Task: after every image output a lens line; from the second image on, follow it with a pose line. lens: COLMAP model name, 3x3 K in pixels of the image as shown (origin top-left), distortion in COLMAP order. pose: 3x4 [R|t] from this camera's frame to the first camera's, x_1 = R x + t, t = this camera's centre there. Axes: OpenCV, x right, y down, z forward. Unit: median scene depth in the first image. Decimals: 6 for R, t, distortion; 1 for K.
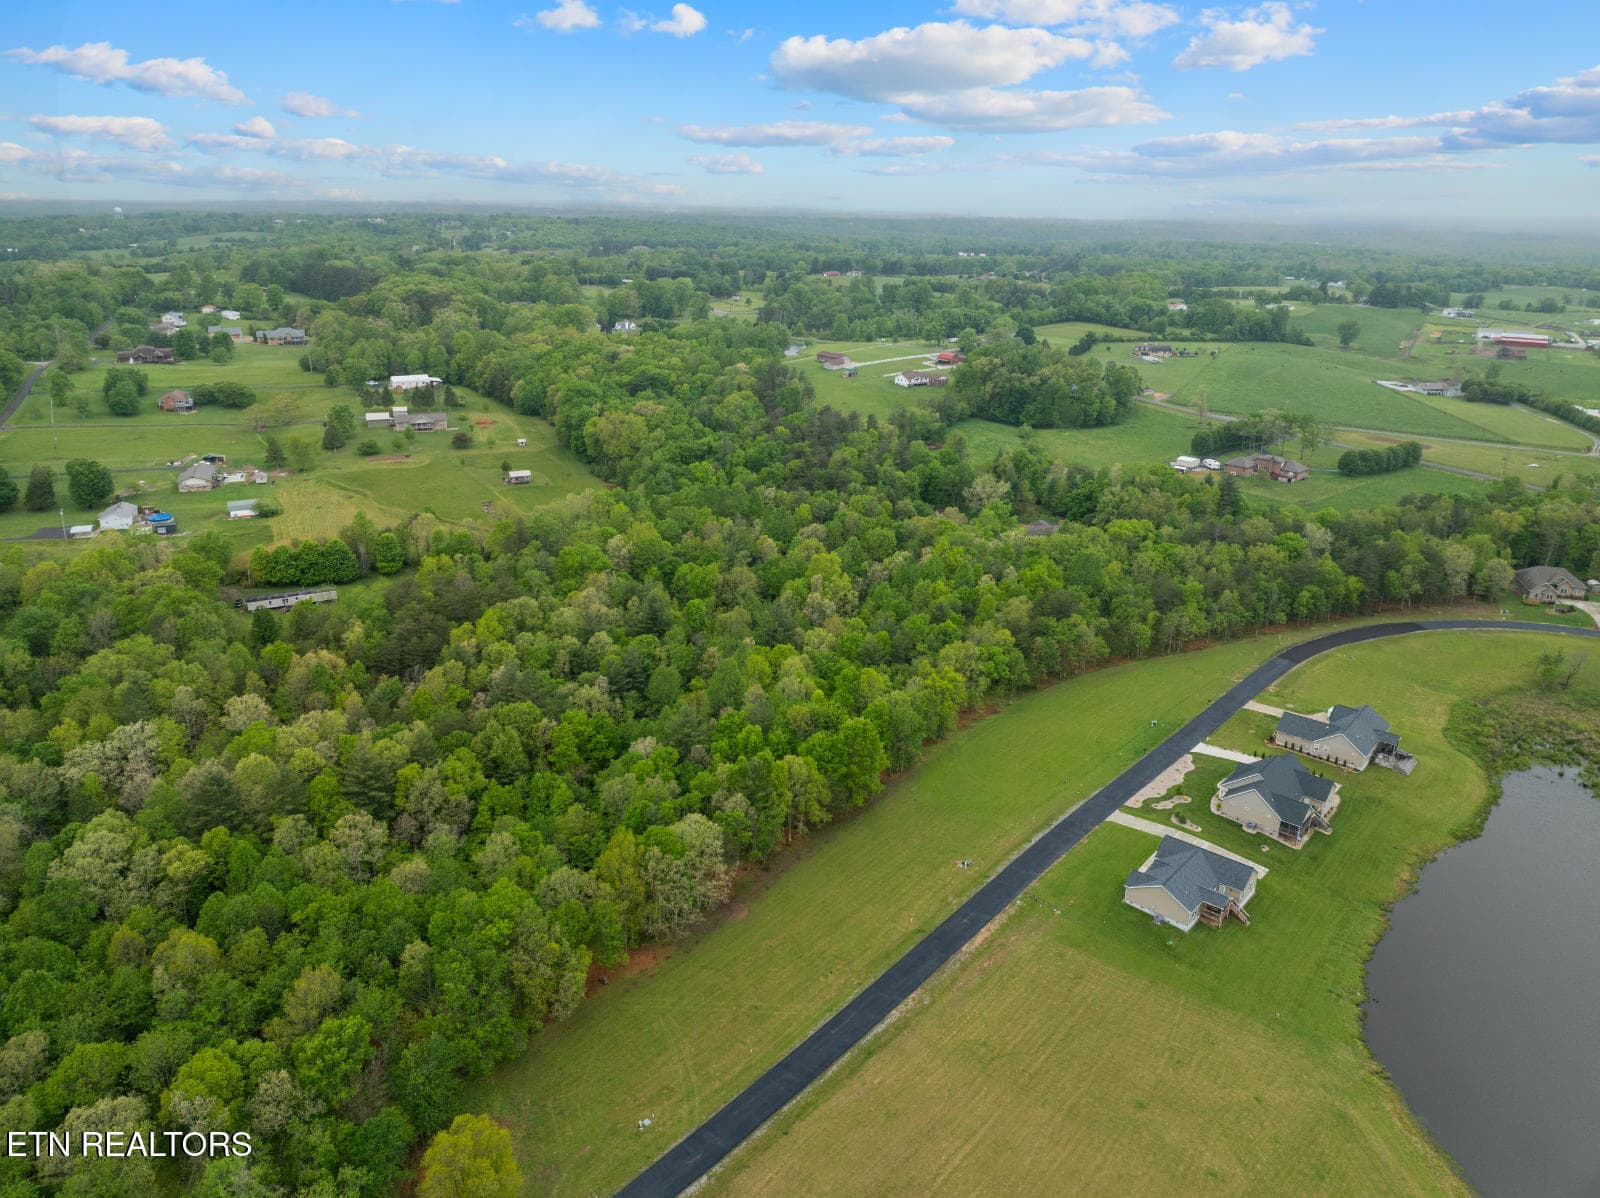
lens RADIAL K [[1124.9, 0, 800.0], [0, 1124.9, 599.0], [0, 0, 1]] dist [-0.036691, -0.005607]
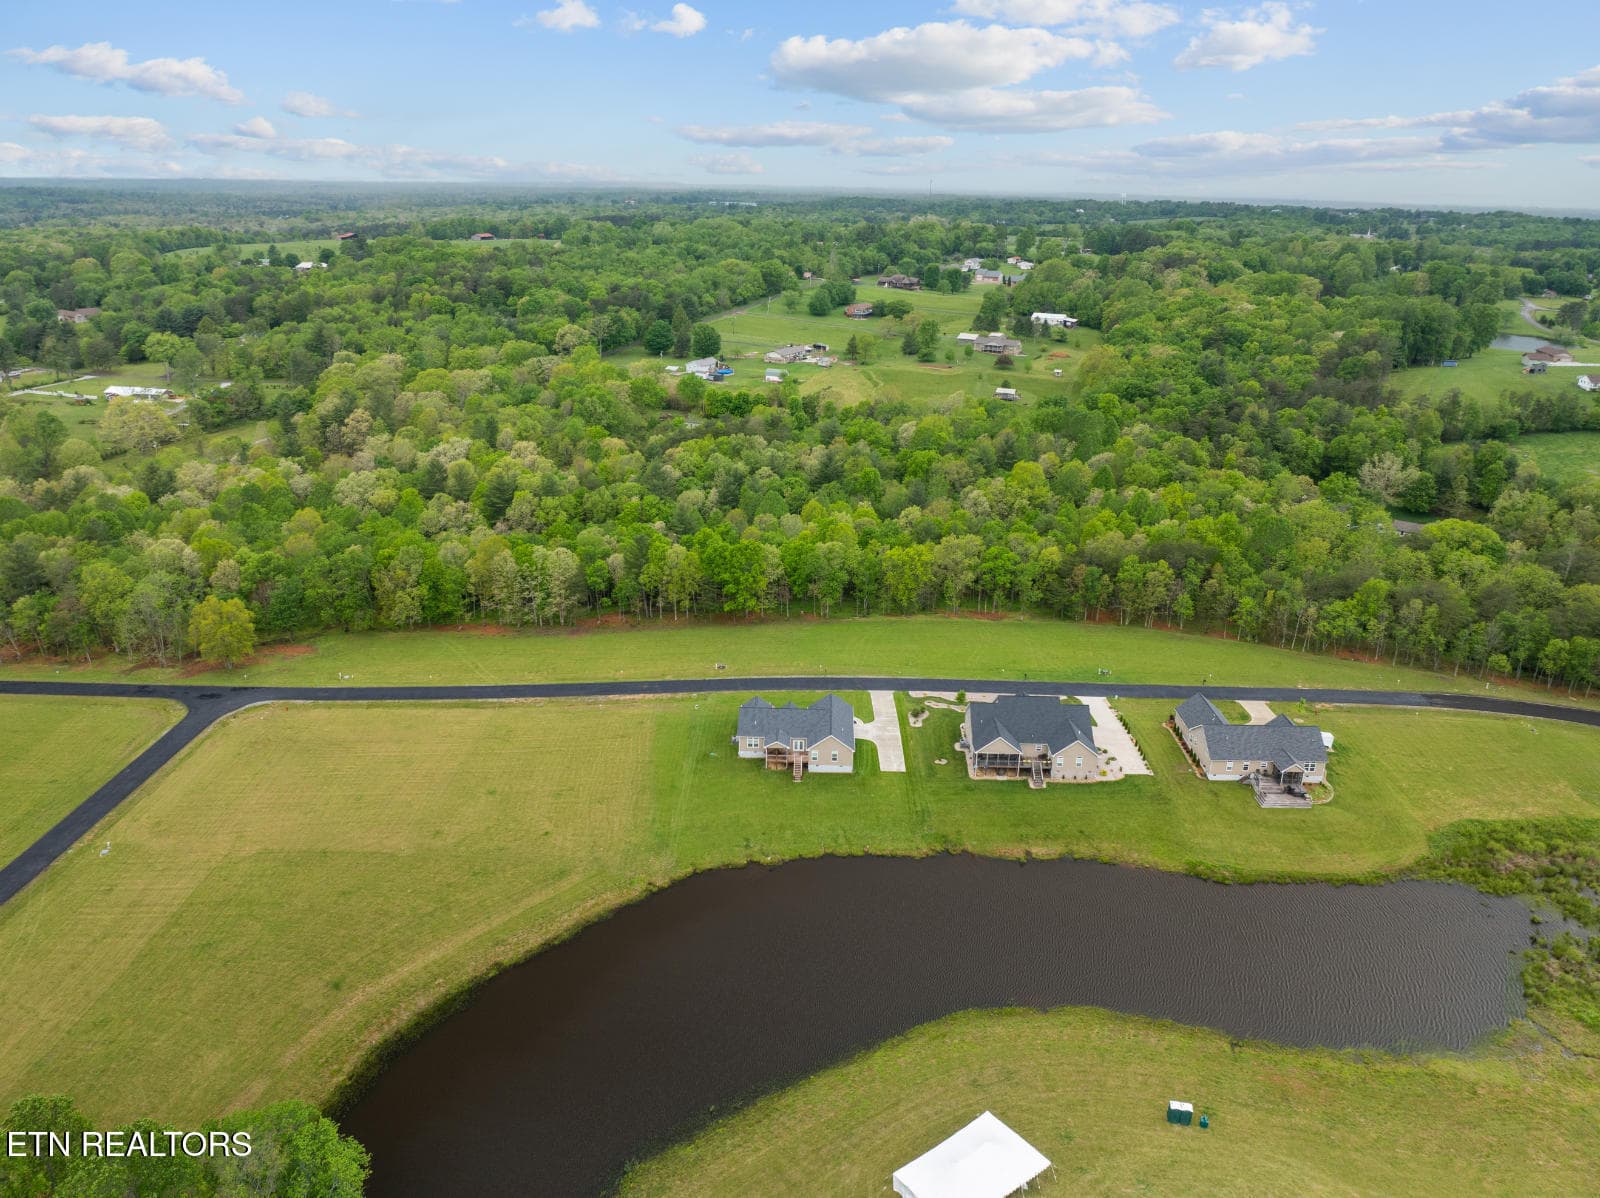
lens RADIAL K [[1124.9, 0, 800.0], [0, 1124.9, 599.0], [0, 0, 1]] dist [-0.036691, -0.005607]
pose [[0.648383, 0.261593, -0.714961, 0.797021], [-0.264279, 0.958053, 0.110867, 0.024013], [0.713972, 0.117065, 0.690319, 0.233817]]
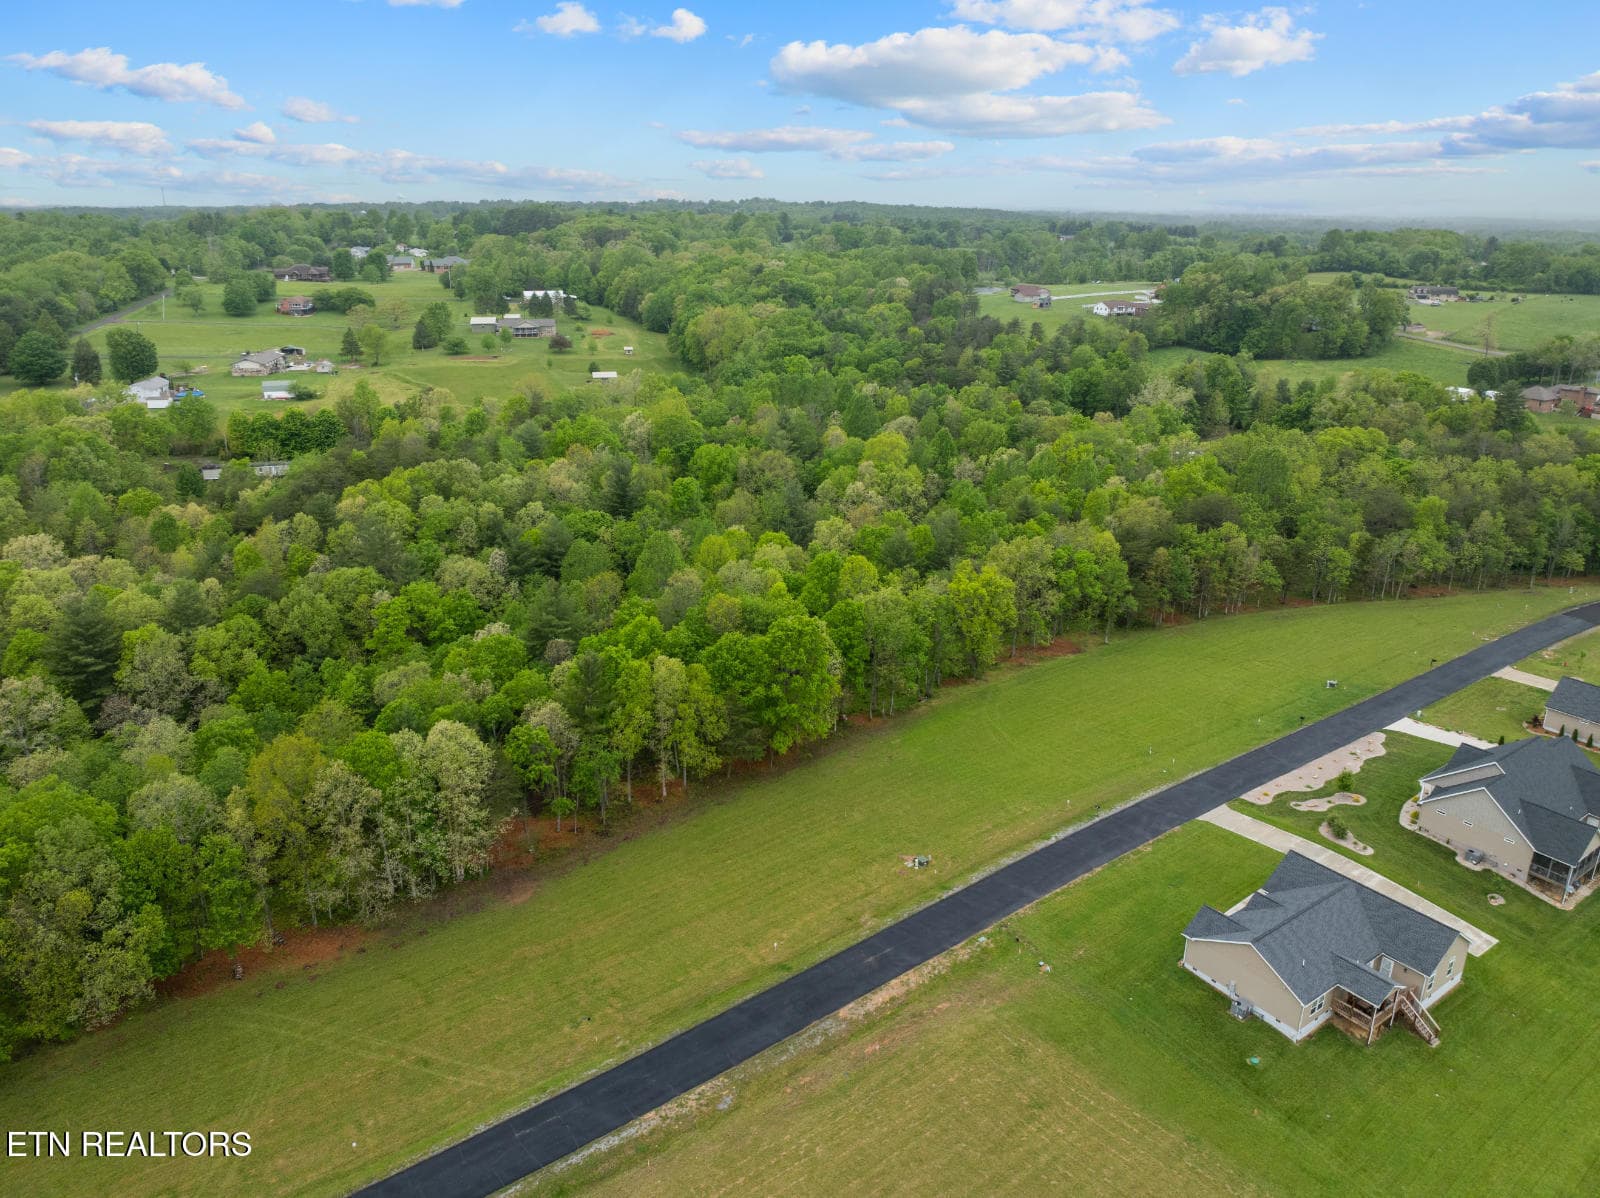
lens RADIAL K [[1124.9, 0, 800.0], [0, 1124.9, 599.0], [0, 0, 1]] dist [-0.036691, -0.005607]
pose [[0.973617, 0.067029, -0.218120, 0.167996], [-0.068616, 0.997643, 0.000301, 0.087056], [0.217627, 0.014673, 0.975922, 0.348900]]
